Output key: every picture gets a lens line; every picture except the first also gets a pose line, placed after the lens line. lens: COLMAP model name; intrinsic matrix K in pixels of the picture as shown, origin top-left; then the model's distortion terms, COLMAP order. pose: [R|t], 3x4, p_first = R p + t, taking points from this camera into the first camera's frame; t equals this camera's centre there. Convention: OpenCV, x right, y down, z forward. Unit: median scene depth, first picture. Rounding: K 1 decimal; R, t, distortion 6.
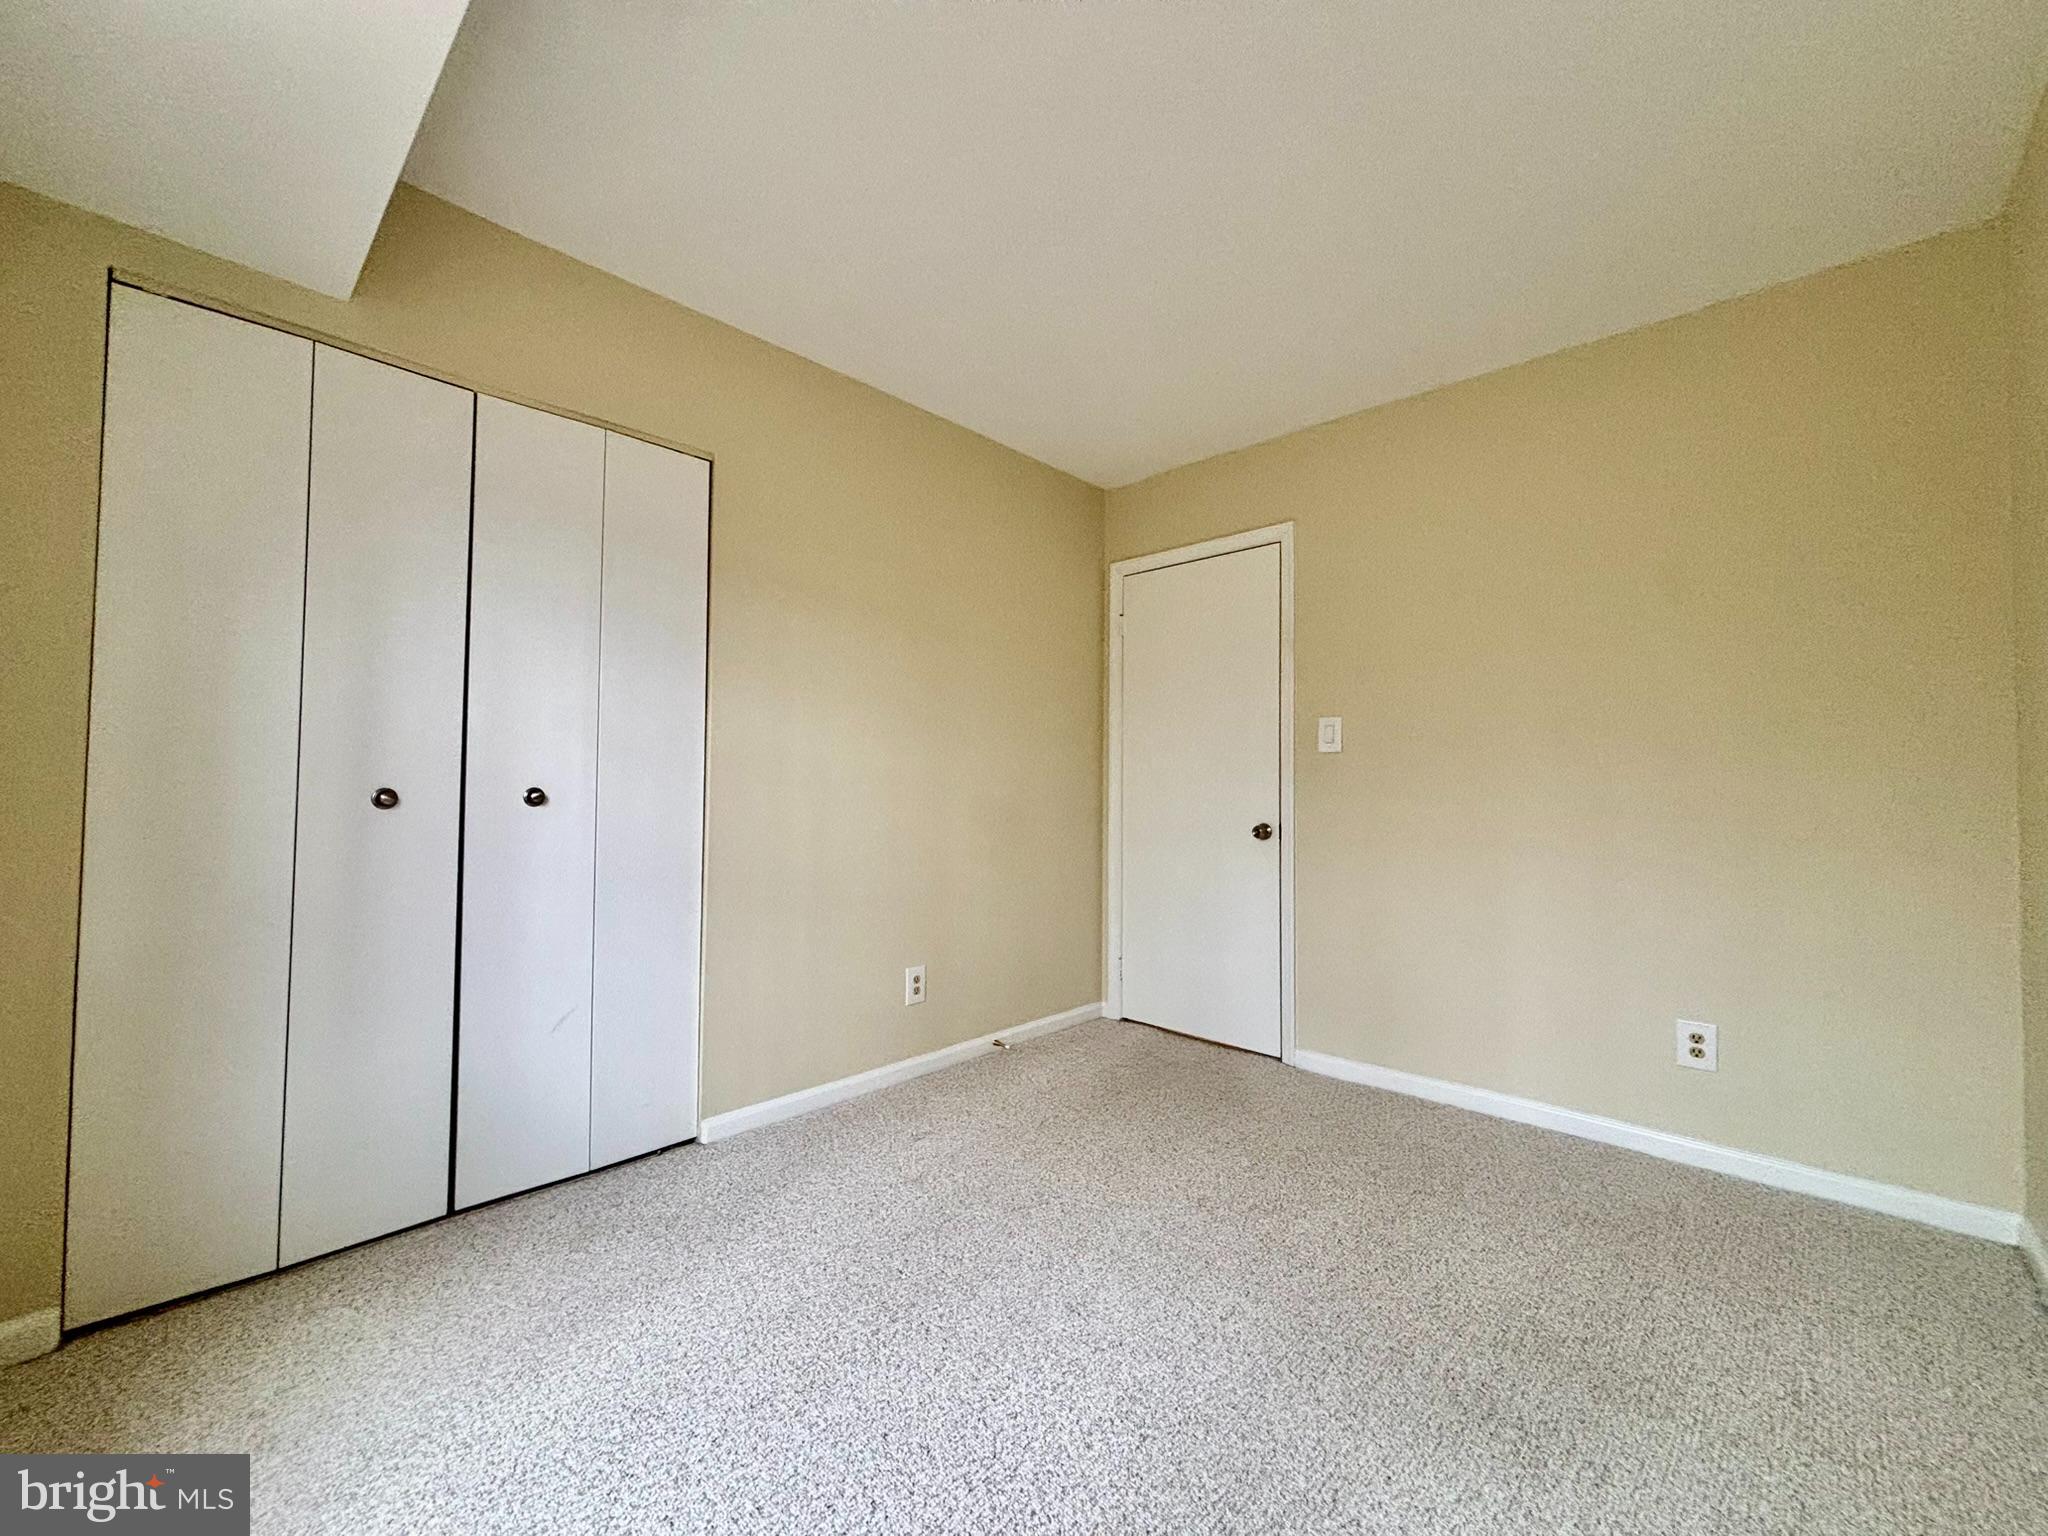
lens RADIAL K [[822.2, 0, 1025.7], [0, 822.2, 763.3], [0, 0, 1]] dist [0.000555, -0.000401]
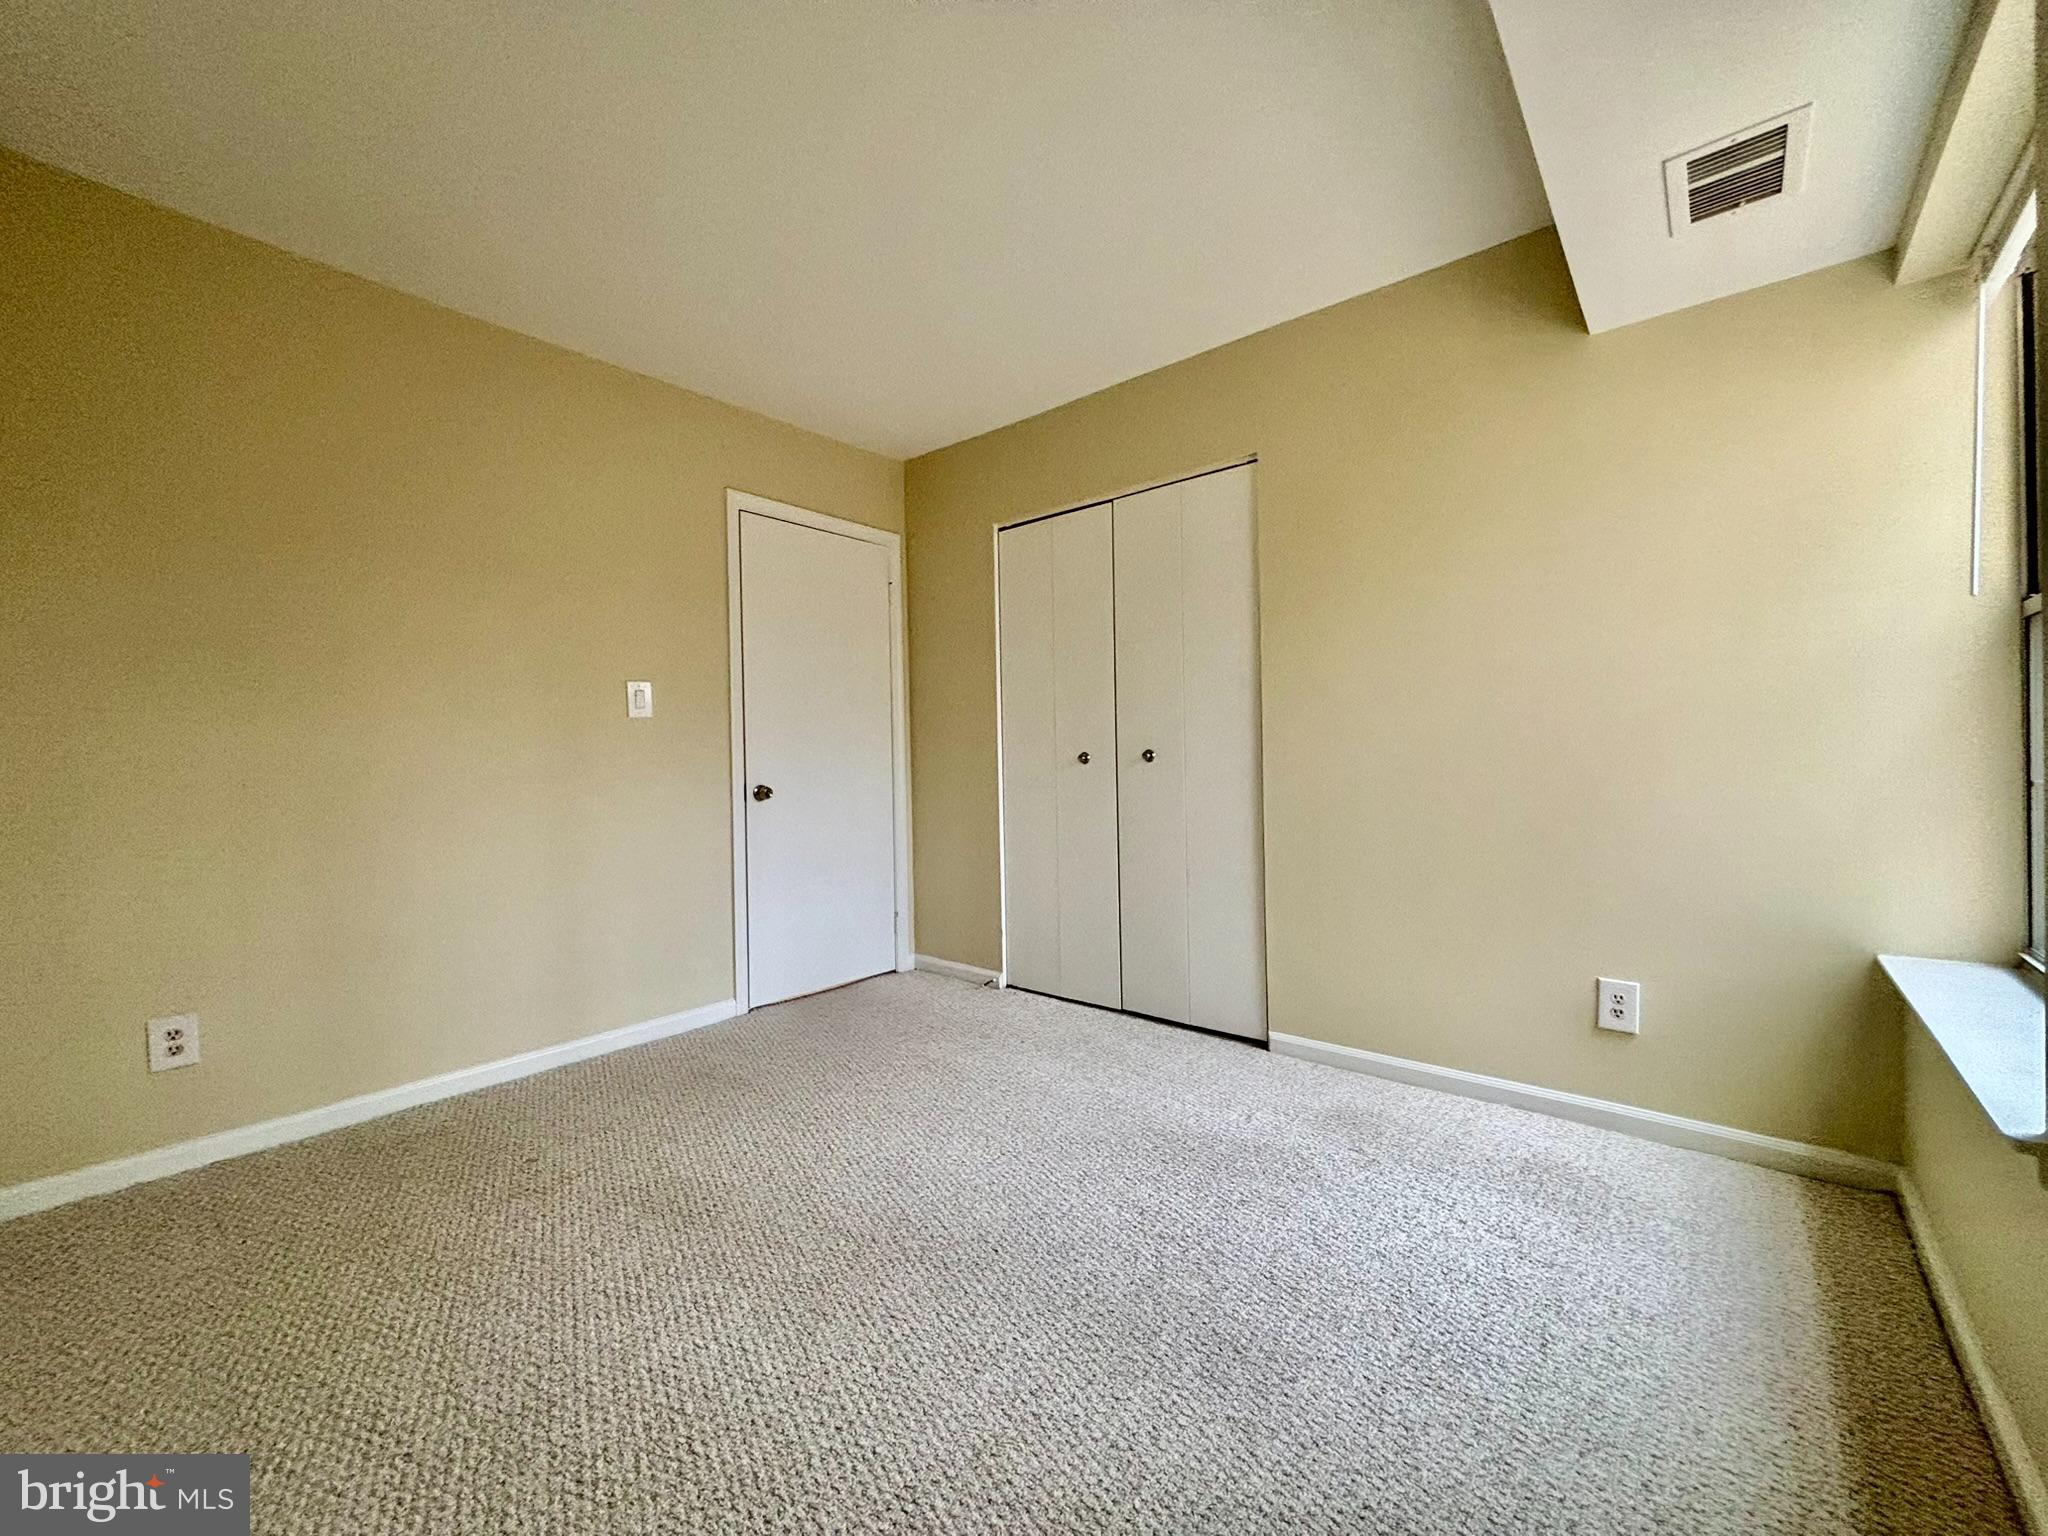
lens RADIAL K [[822.2, 0, 1030.6], [0, 822.2, 763.1], [0, 0, 1]] dist [0.000555, -0.000401]
pose [[-0.070352, -0.017288, 0.997372, -0.666409], [-0.019487, 0.999683, 0.015954, 0.021033], [-0.997332, -0.018313, -0.070667, 0.636741]]
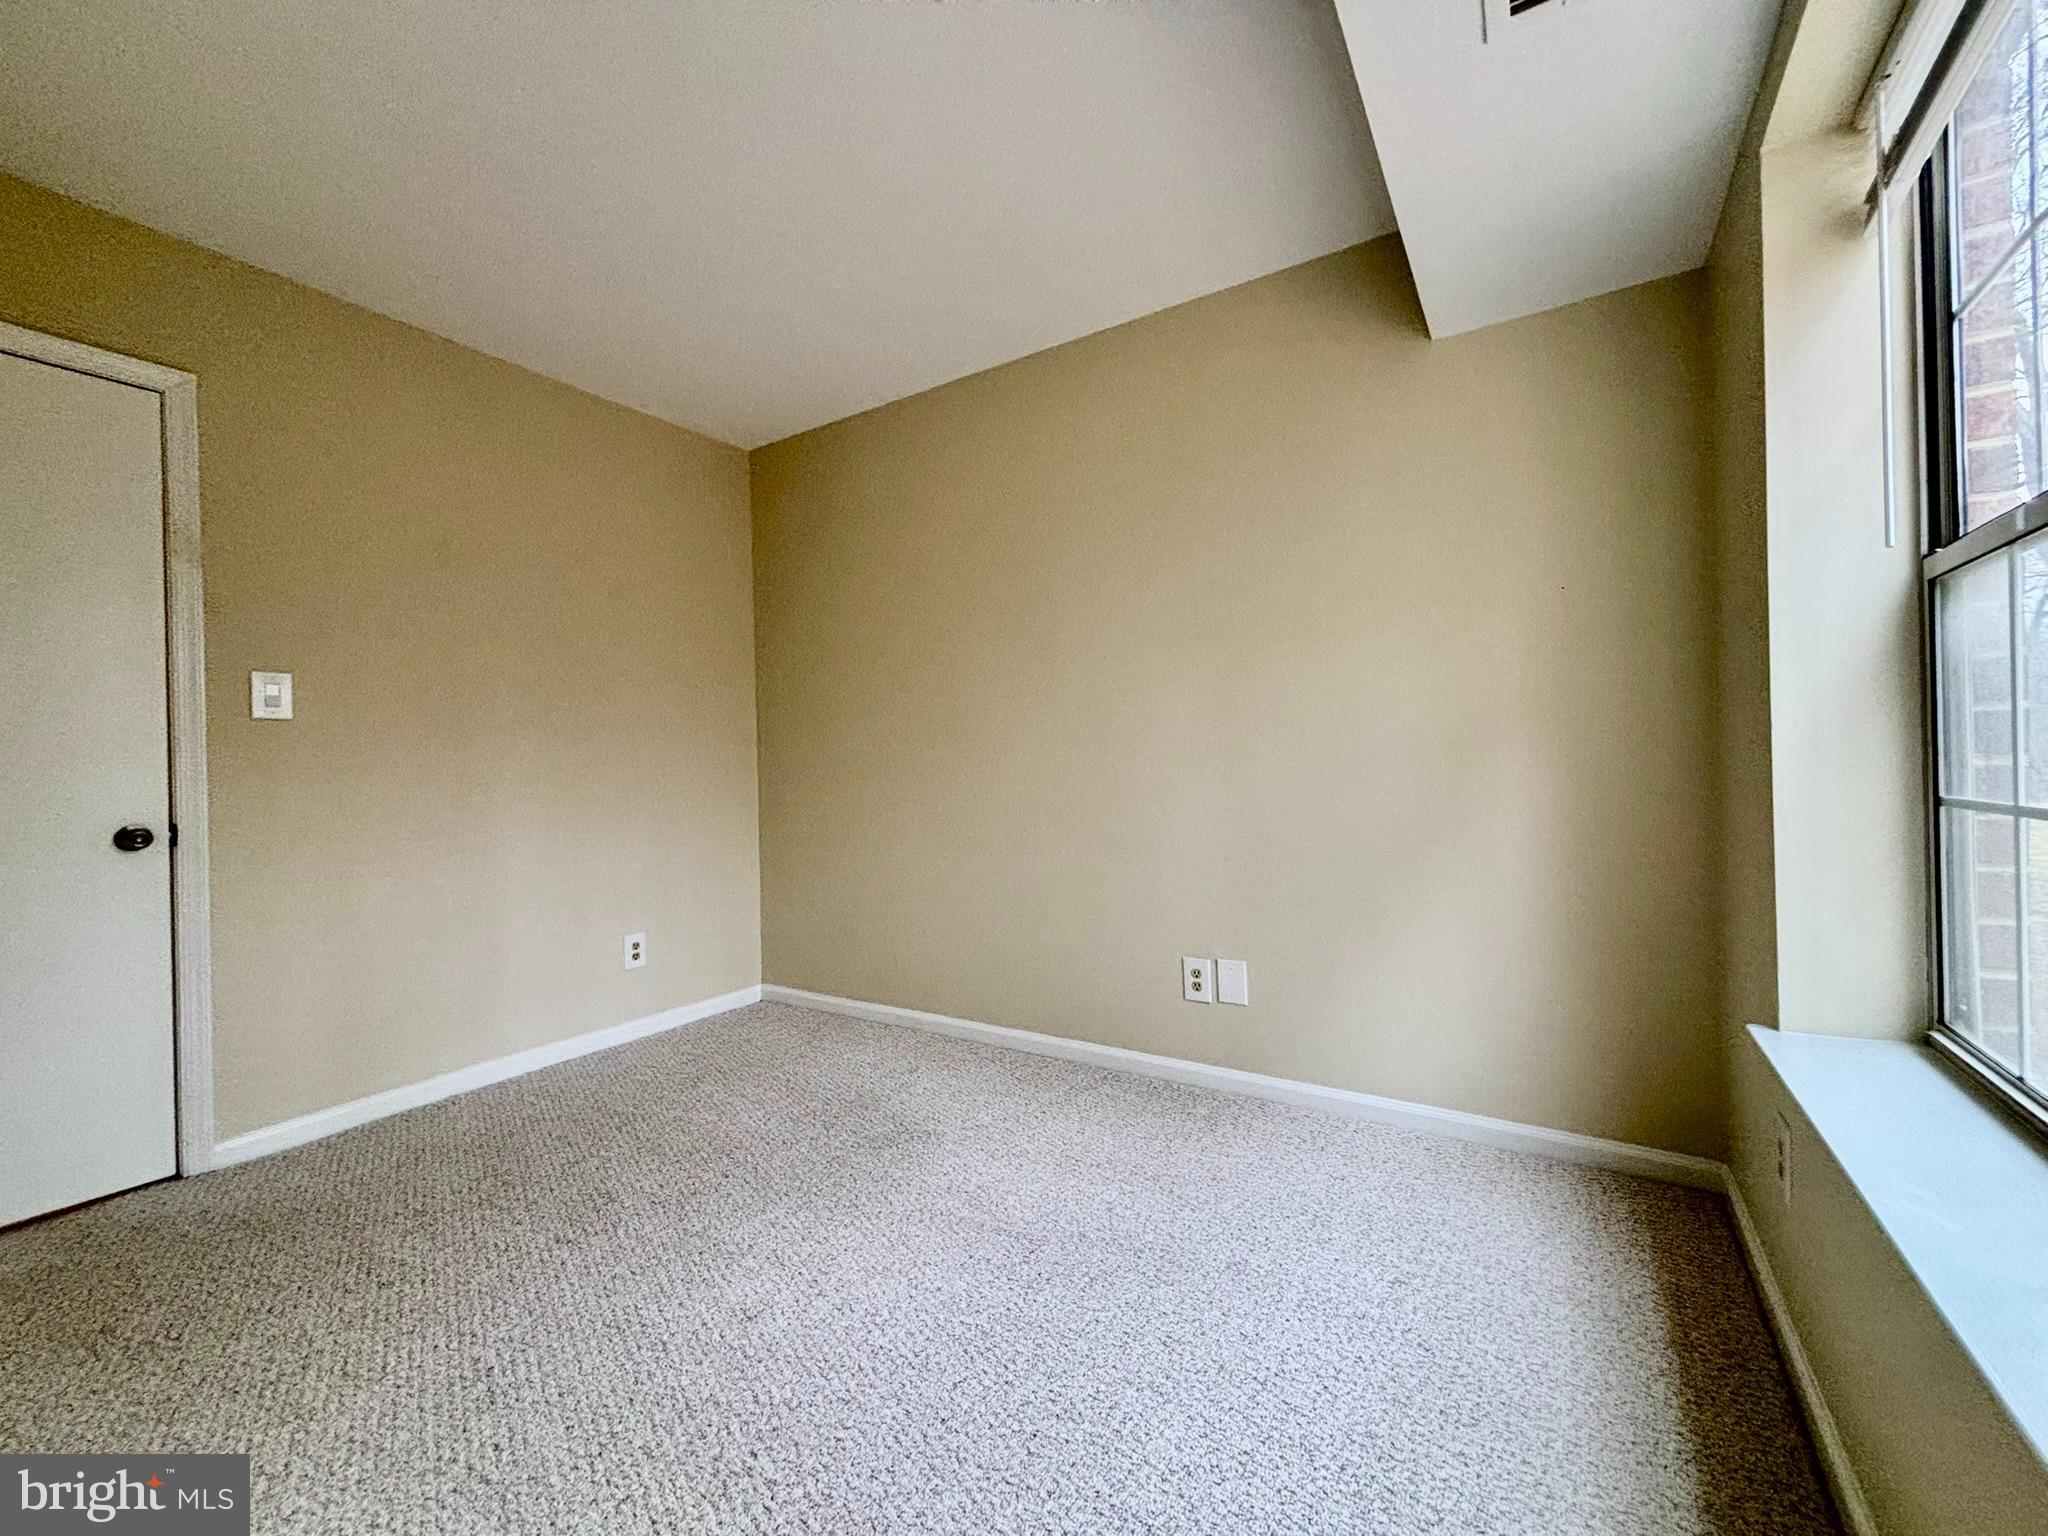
lens RADIAL K [[822.2, 0, 1034.4], [0, 822.2, 763.6], [0, 0, 1]] dist [0.000555, -0.000401]
pose [[-0.200722, -0.002820, 0.979644, -0.574118], [-0.015919, 0.999873, -0.000384, 0.018291], [-0.979519, -0.015672, -0.200741, 0.549977]]
